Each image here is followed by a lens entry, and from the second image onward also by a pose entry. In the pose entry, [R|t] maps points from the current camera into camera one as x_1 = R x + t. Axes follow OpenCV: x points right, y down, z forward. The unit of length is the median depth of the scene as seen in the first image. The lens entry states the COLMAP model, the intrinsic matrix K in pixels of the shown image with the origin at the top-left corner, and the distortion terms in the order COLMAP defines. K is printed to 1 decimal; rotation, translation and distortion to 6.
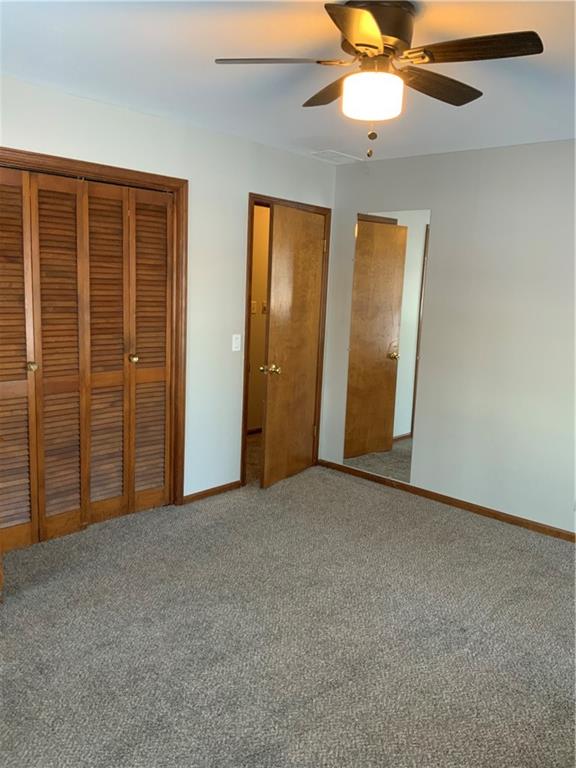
lens RADIAL K [[641.1, 0, 287.3], [0, 641.1, 385.0], [0, 0, 1]] dist [0.090235, -0.138404]
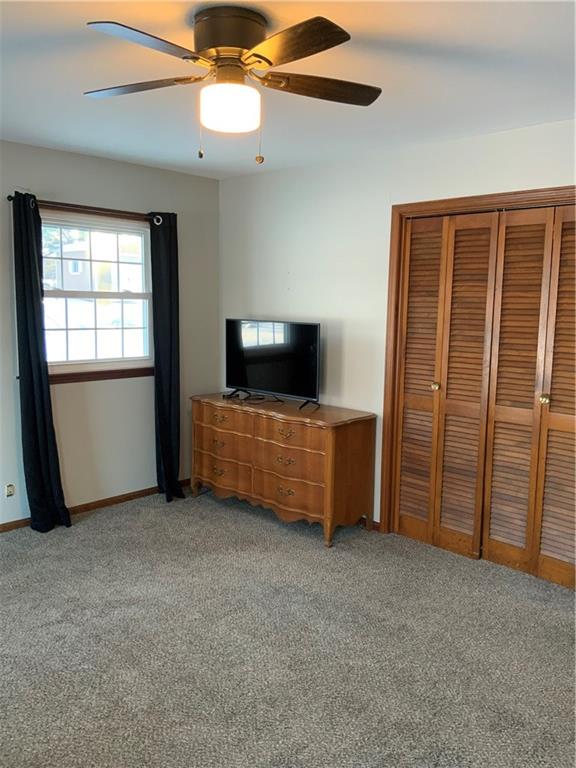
lens RADIAL K [[641.1, 0, 287.1], [0, 641.1, 383.1], [0, 0, 1]] dist [0.090235, -0.138404]
pose [[-0.019399, 0.088565, -0.995882, 0.710153], [-0.184047, 0.978731, 0.090624, -0.085323], [0.982726, 0.185047, -0.002686, 0.720215]]
